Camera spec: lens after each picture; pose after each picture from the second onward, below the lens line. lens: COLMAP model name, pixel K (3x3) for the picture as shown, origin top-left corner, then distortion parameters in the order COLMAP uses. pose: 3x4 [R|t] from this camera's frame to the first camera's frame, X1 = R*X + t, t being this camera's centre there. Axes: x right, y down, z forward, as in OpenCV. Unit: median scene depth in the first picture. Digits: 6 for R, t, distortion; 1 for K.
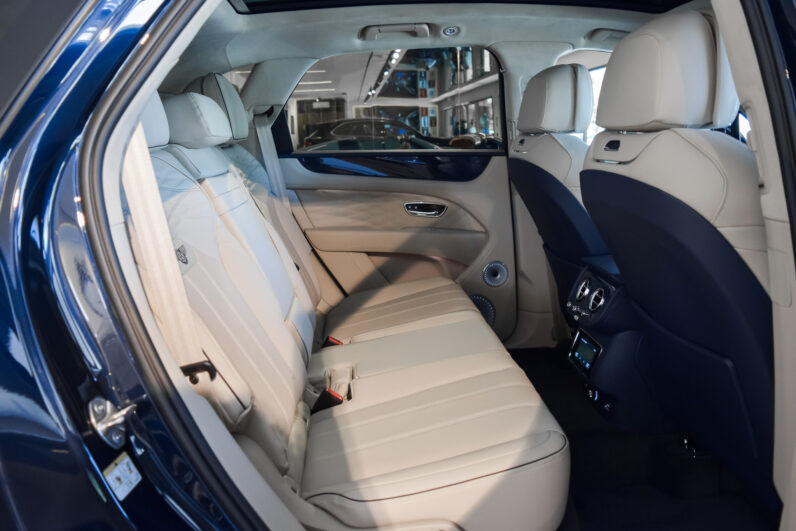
lens RADIAL K [[612.5, 0, 398.0], [0, 612.5, 265.5], [0, 0, 1]] dist [-0.099183, 0.019924]
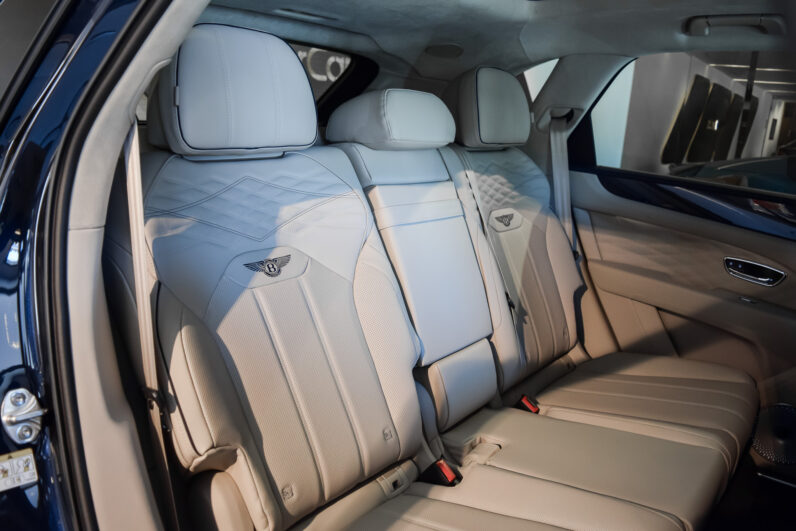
lens RADIAL K [[612.5, 0, 398.0], [0, 612.5, 265.5], [0, 0, 1]] dist [-0.099183, 0.019924]
pose [[0.736656, 0.244469, -0.630534, 0.195974], [-0.231133, 0.967242, 0.104983, -0.084428], [0.635544, 0.068400, 0.769029, 0.211489]]
